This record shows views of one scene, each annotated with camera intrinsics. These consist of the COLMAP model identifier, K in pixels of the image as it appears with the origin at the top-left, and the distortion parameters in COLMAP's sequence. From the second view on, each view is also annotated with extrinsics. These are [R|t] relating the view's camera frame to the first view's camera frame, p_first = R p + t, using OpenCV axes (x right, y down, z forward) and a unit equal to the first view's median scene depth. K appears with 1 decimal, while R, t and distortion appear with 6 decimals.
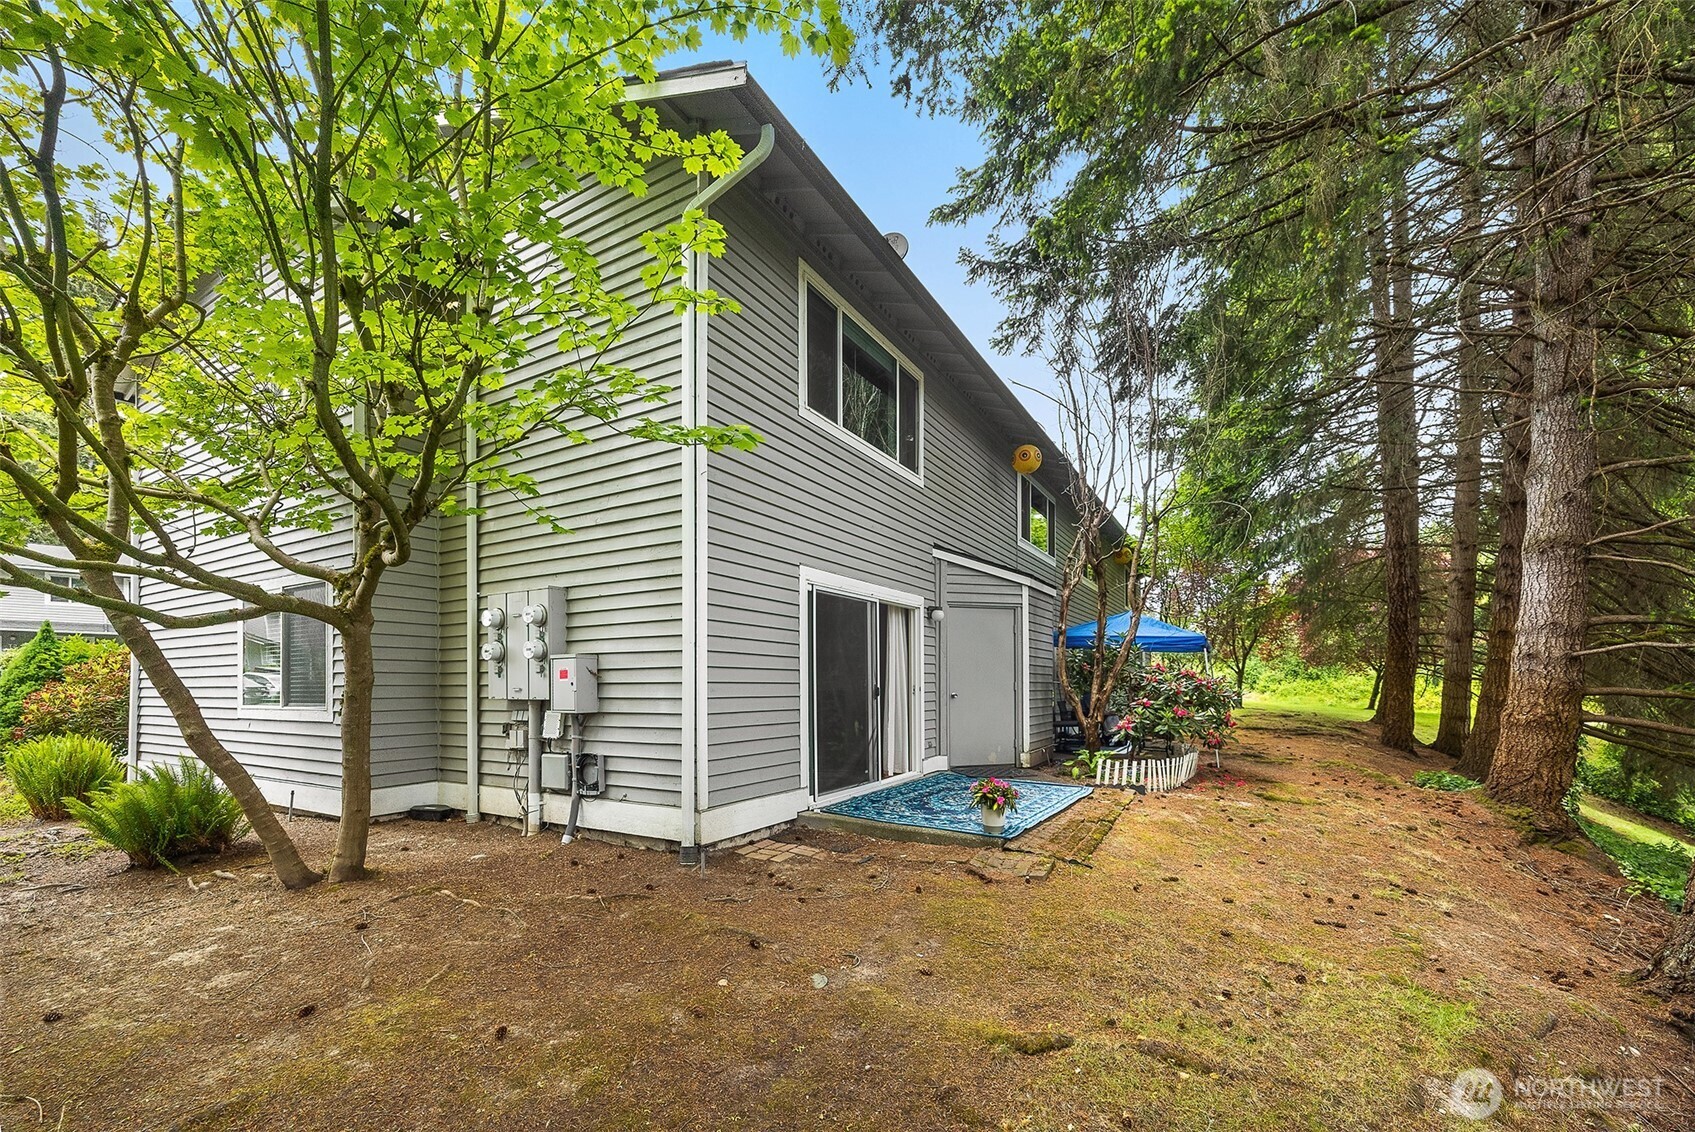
lens RADIAL K [[688.7, 0, 849.4], [0, 688.7, 652.0], [0, 0, 1]] dist [-0.000067, -0.000047]
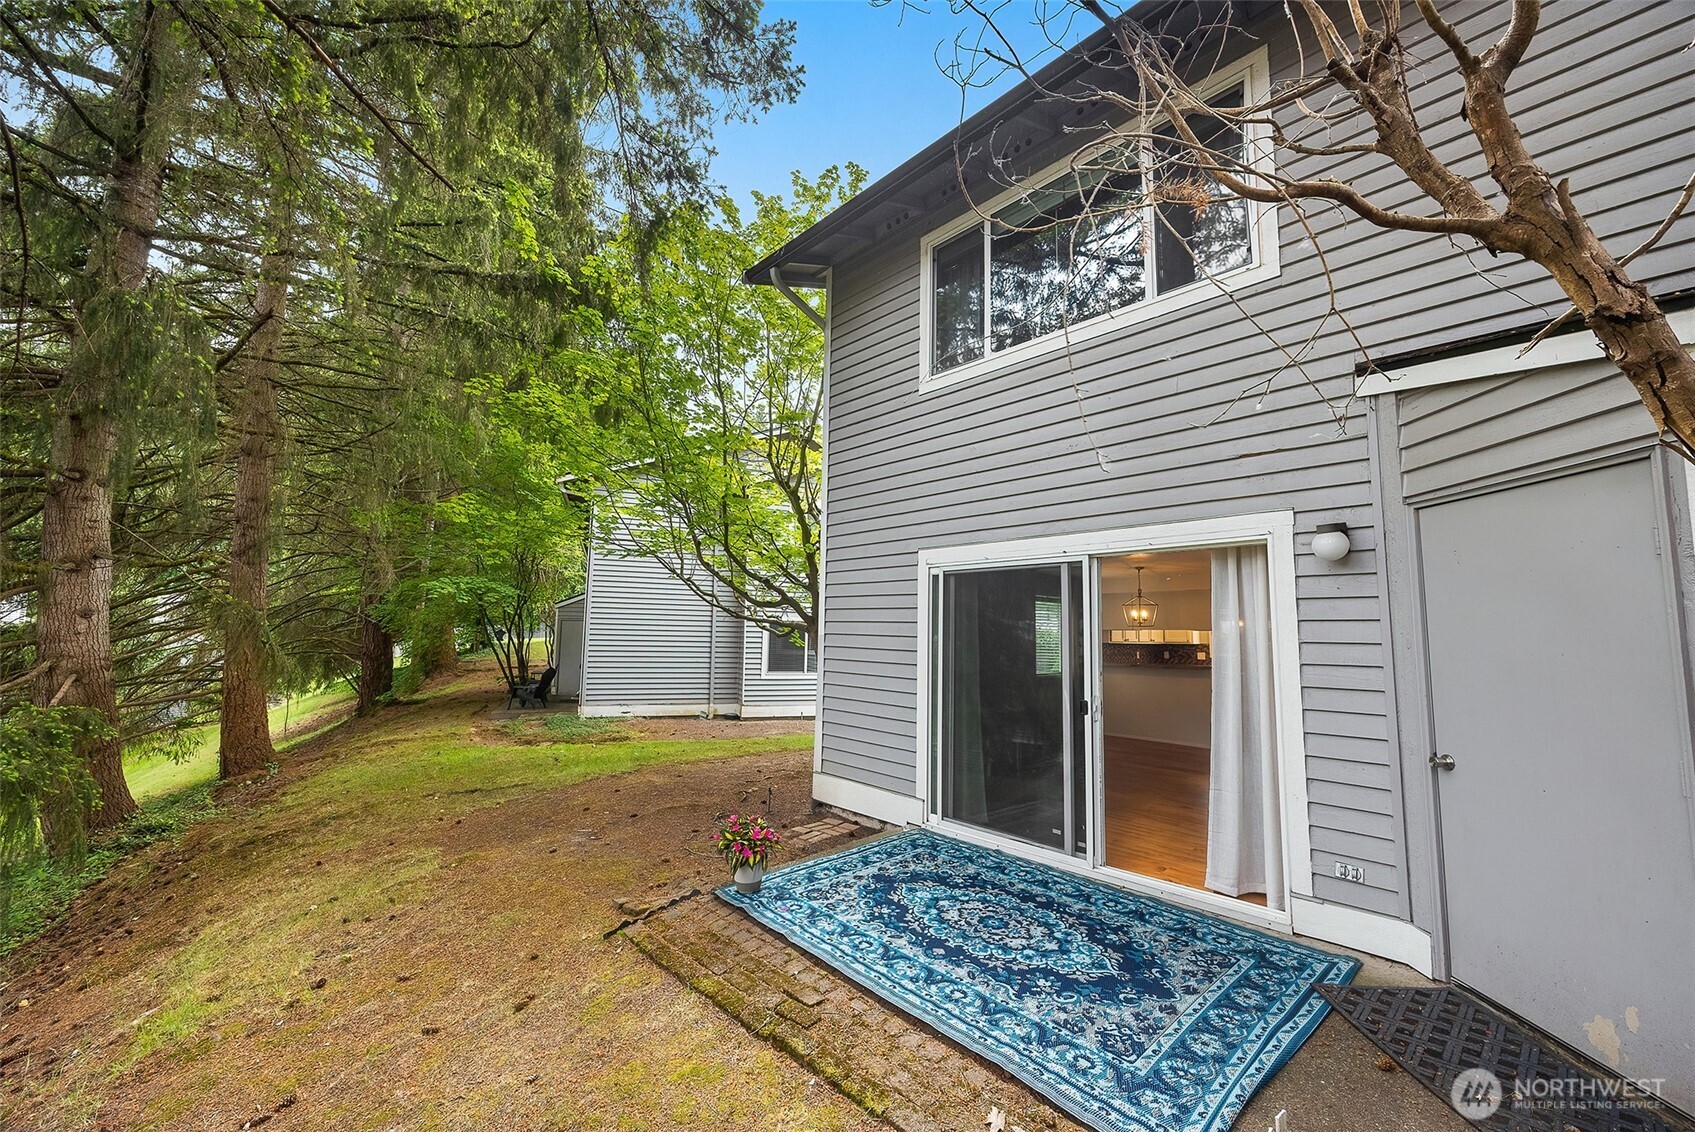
lens RADIAL K [[645.5, 0, 857.1], [0, 645.5, 581.6], [0, 0, 1]] dist [-0.000017, -0.000171]
pose [[-0.296488, -0.093820, -0.950417, 0.759812], [0.005856, 0.994966, -0.100045, 0.001966], [0.955019, -0.035228, -0.294446, 1.148833]]
